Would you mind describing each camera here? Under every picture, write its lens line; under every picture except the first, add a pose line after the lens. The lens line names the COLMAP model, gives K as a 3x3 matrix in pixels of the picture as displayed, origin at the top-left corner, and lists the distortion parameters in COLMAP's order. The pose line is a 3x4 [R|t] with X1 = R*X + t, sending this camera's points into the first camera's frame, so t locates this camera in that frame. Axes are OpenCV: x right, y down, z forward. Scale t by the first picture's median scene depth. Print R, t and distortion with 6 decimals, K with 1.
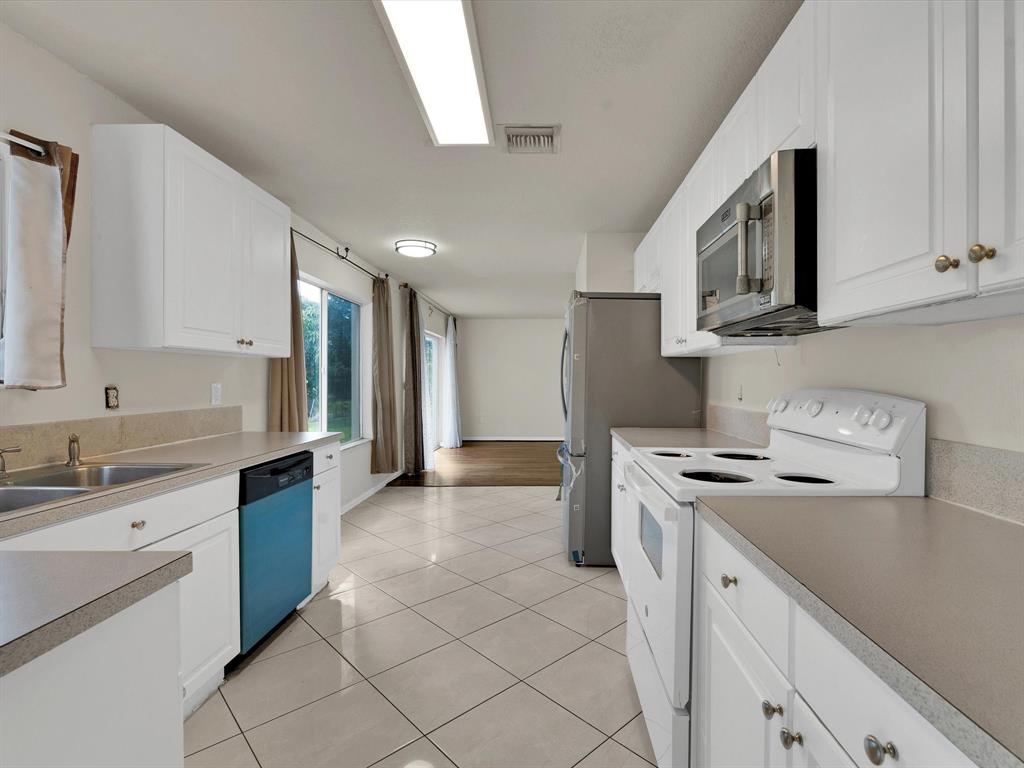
lens RADIAL K [[506.0, 0, 538.2], [0, 506.0, 381.6], [0, 0, 1]] dist [-0.001815, -0.000432]
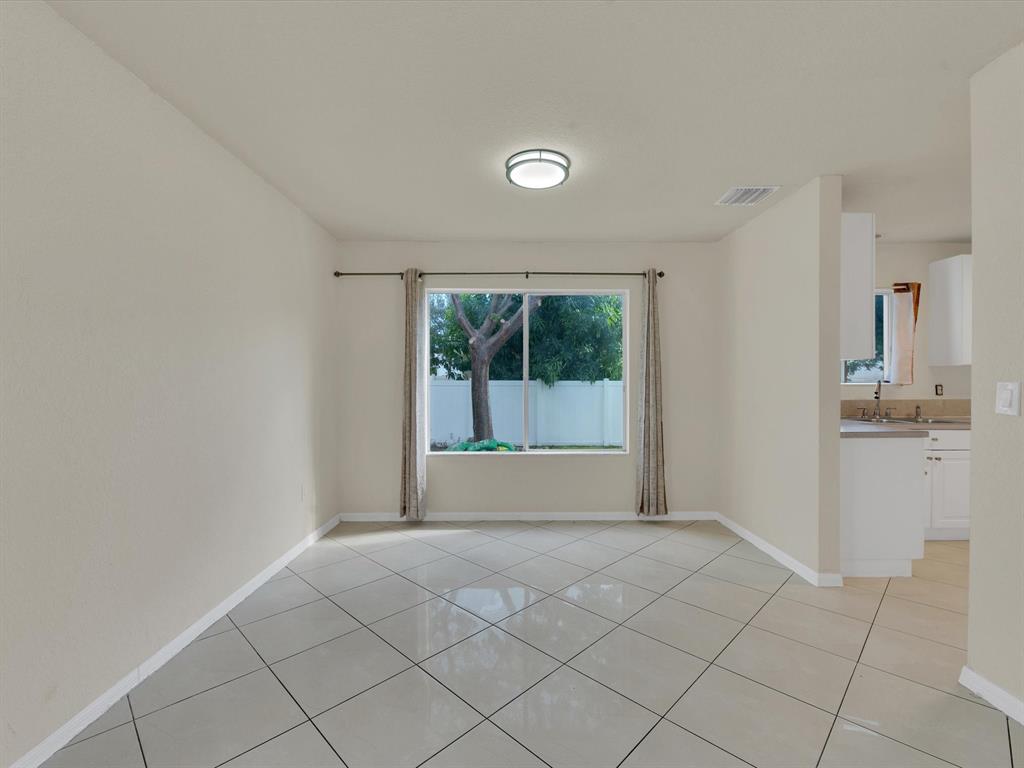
lens RADIAL K [[465.6, 0, 513.3], [0, 465.6, 382.0], [0, 0, 1]] dist [-0.000277, -0.000320]
pose [[0.077804, 0.002938, -0.996964, 1.055541], [-0.004268, 0.999987, 0.002614, 0.003108], [0.996960, 0.004051, 0.077816, -1.008754]]
